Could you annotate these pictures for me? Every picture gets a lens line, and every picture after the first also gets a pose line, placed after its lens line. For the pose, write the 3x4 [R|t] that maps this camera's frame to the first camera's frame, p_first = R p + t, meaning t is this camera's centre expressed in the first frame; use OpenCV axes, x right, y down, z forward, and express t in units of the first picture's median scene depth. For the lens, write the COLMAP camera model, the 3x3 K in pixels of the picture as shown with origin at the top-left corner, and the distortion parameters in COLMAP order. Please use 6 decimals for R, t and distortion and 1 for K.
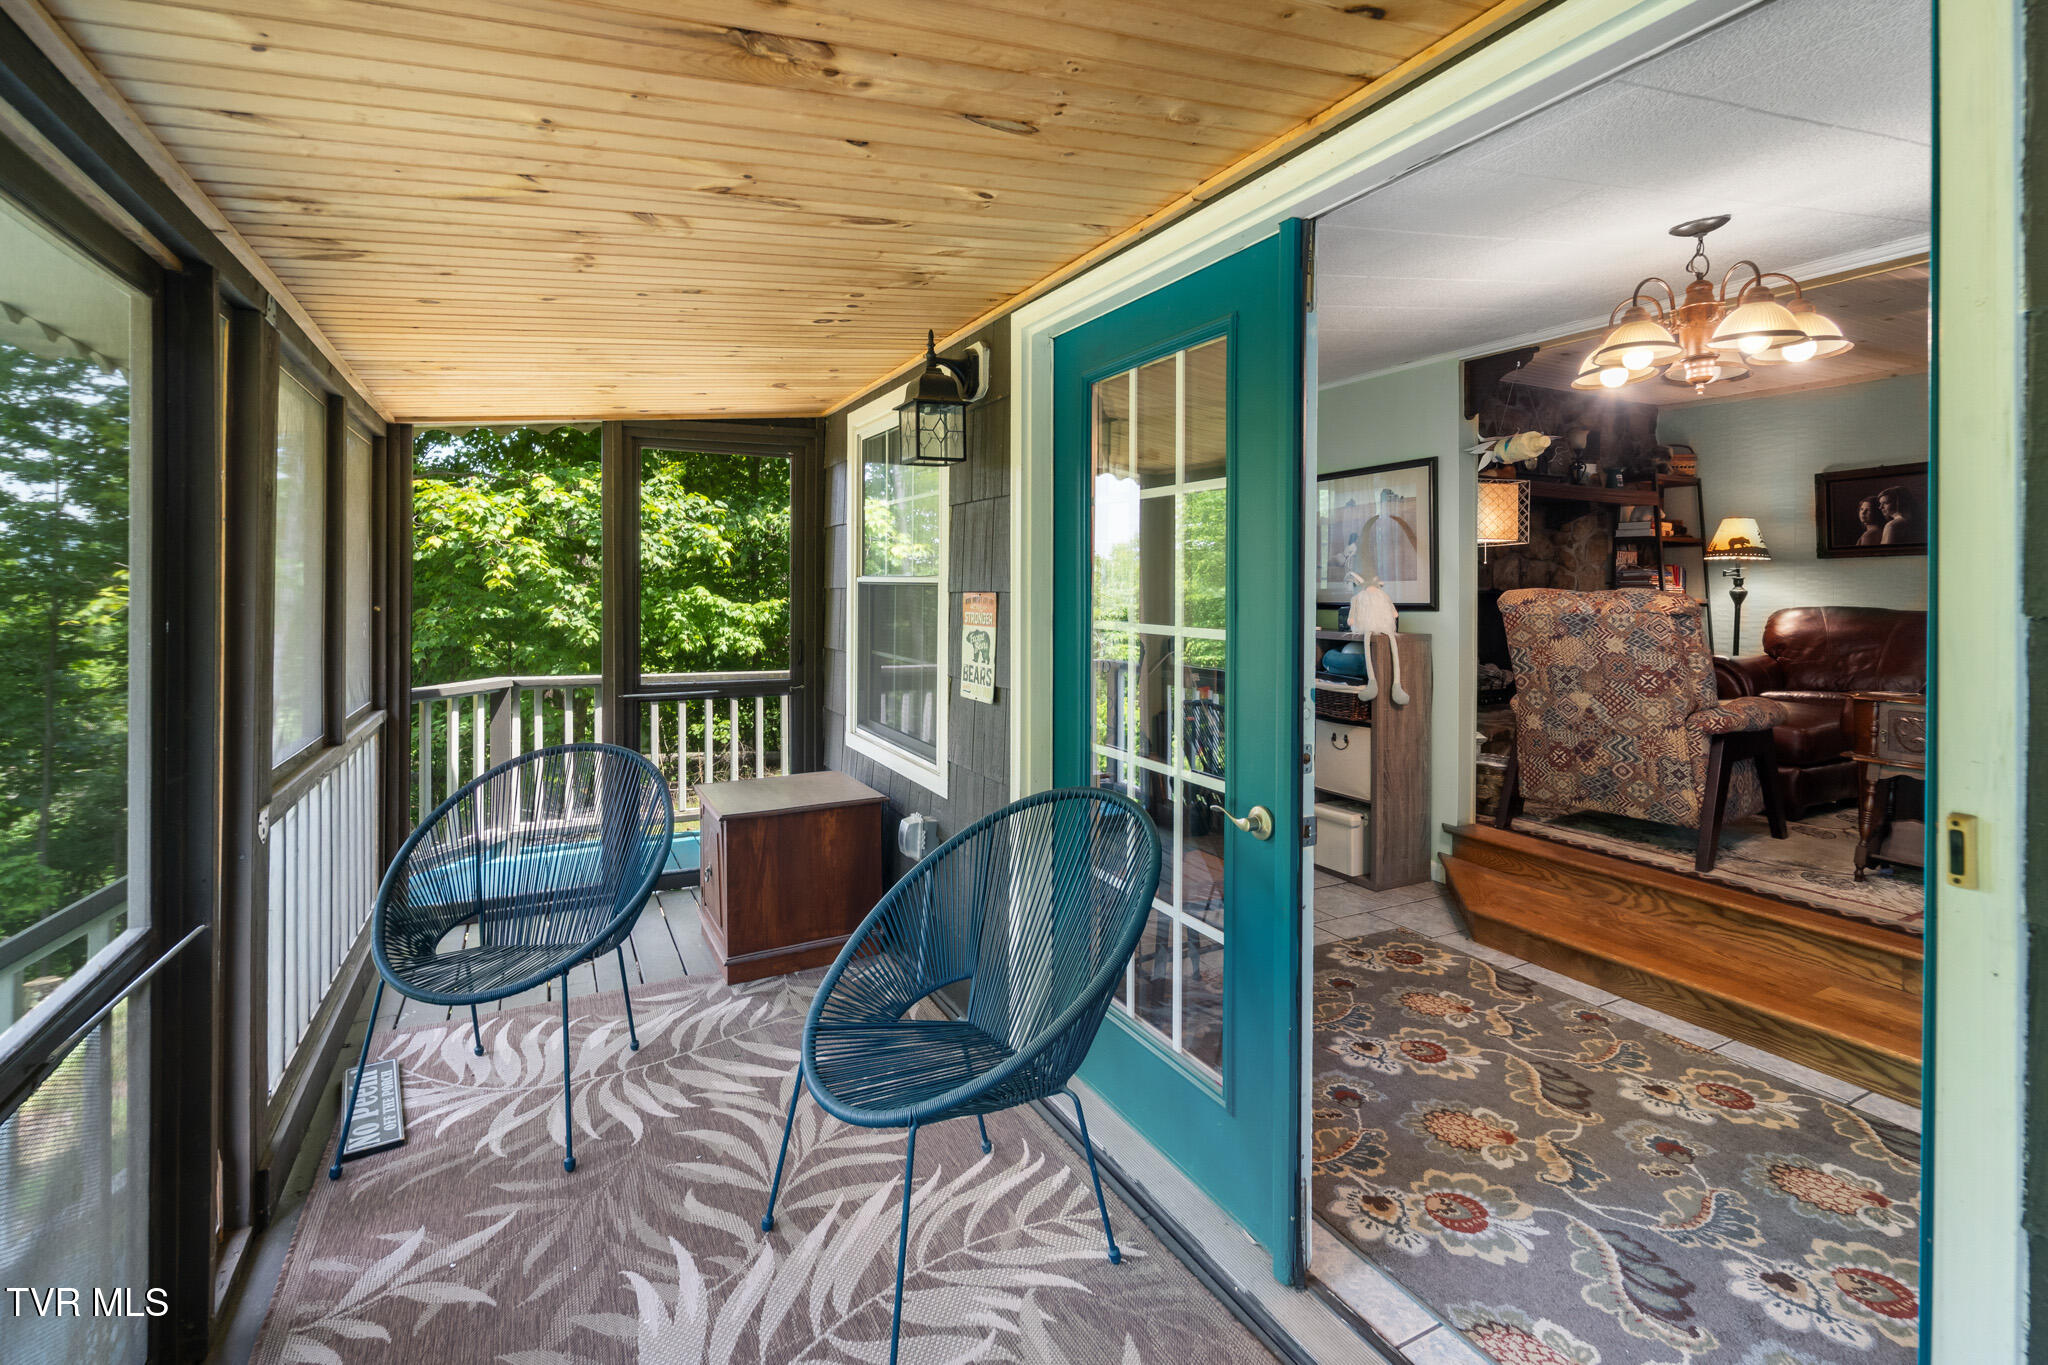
lens RADIAL K [[929.9, 0, 1002.8], [0, 929.9, 585.0], [0, 0, 1]] dist [-0.004391, 0.000659]
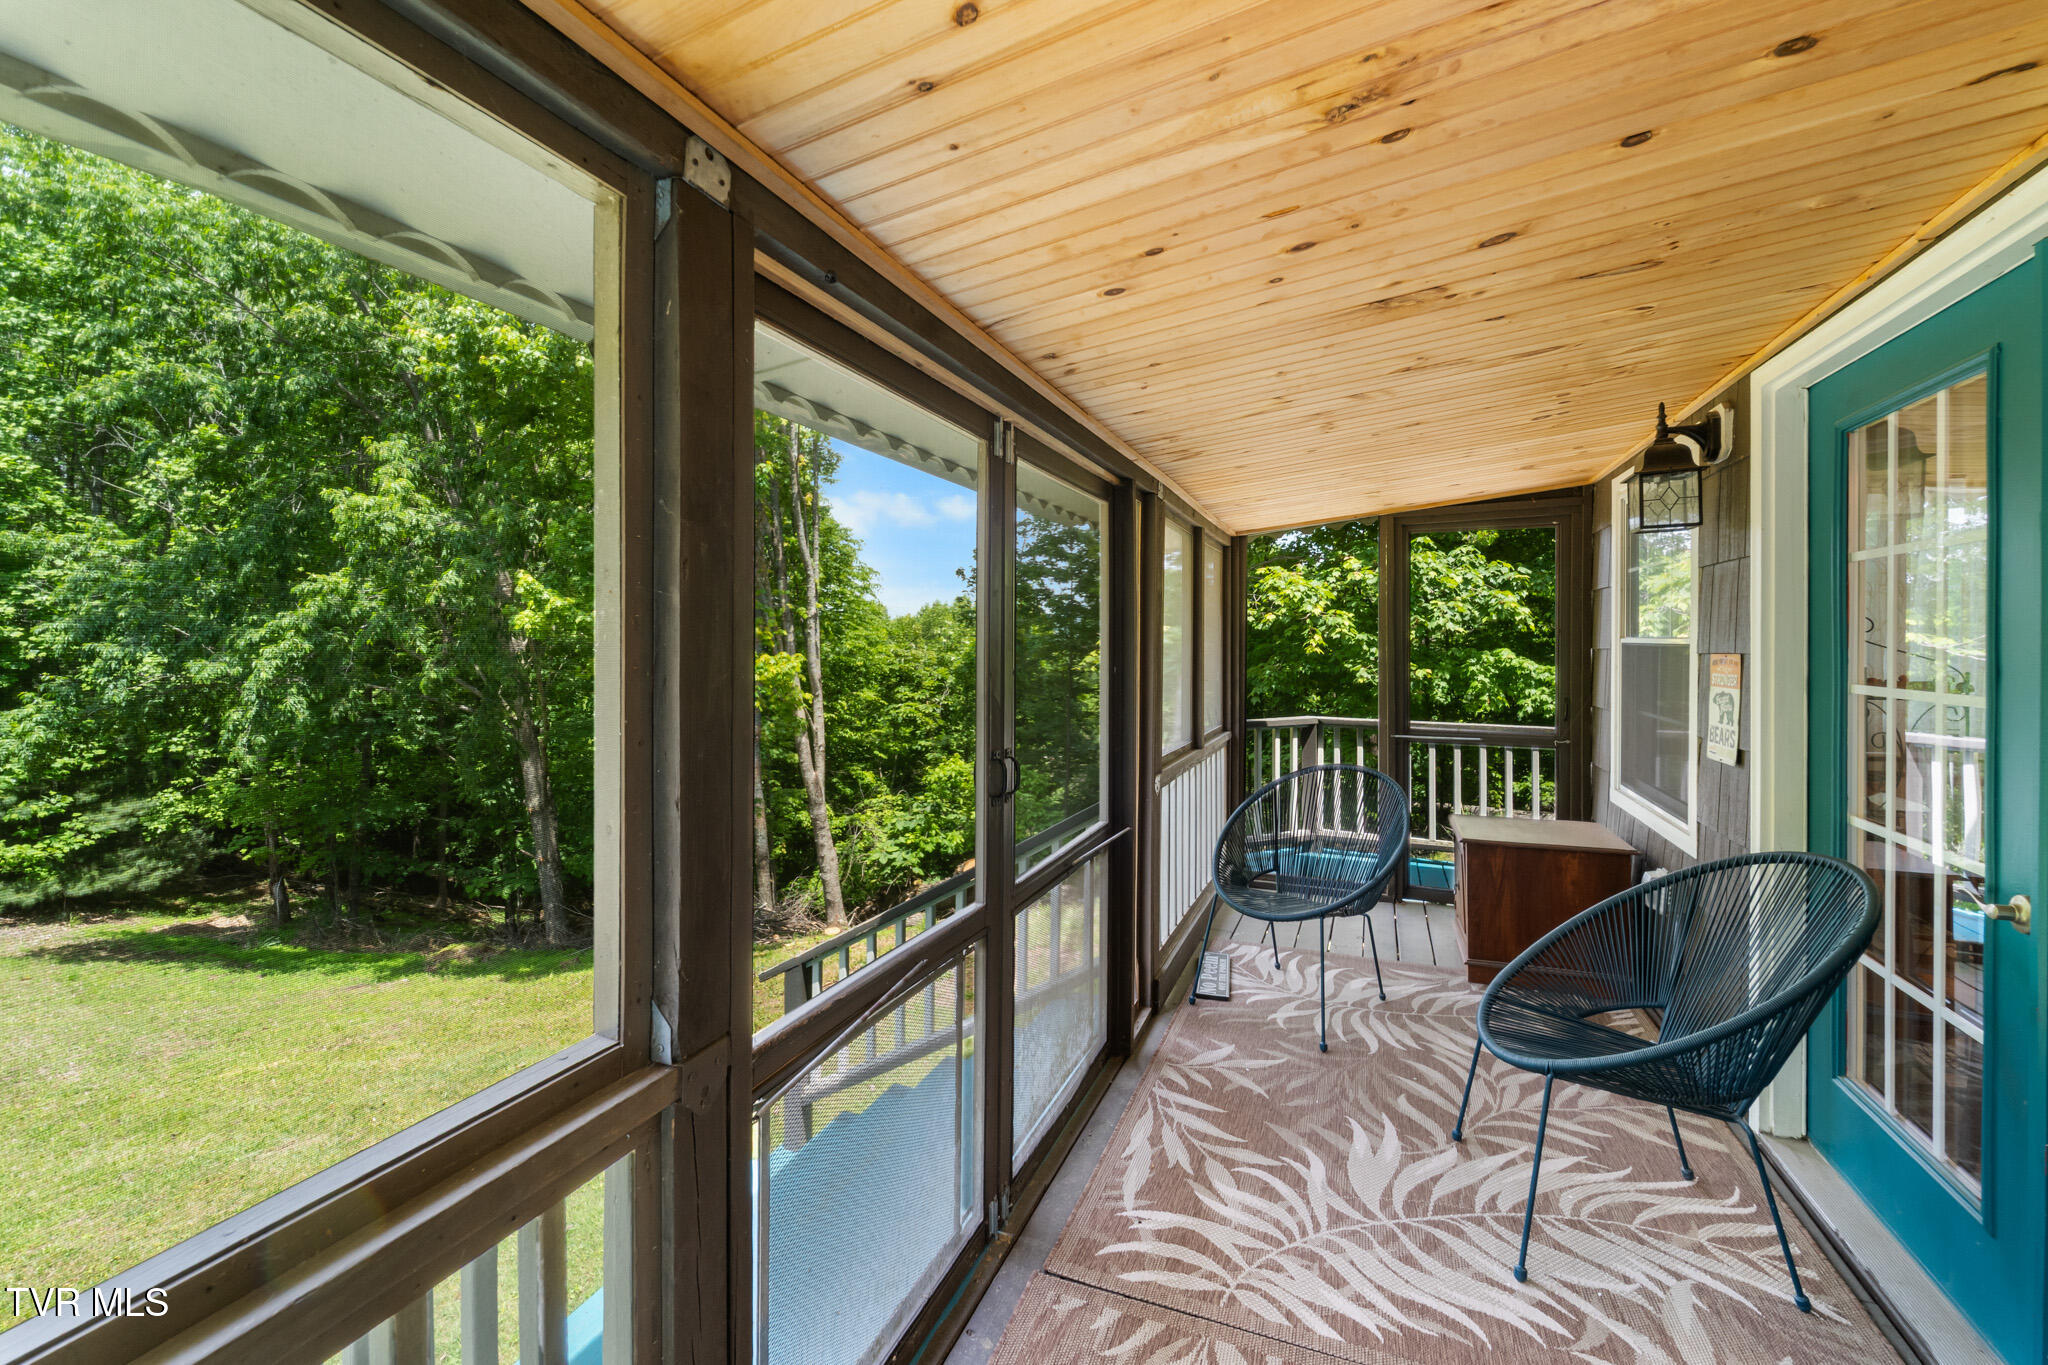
lens RADIAL K [[850.7, 0, 1045.9], [0, 850.7, 646.7], [0, 0, 1]] dist [-0.000367, -0.001699]
pose [[0.677931, 0.000794, -0.735125, 0.169923], [-0.001604, 0.999999, -0.000399, 0.001688], [0.735124, 0.001450, 0.677931, -0.172871]]
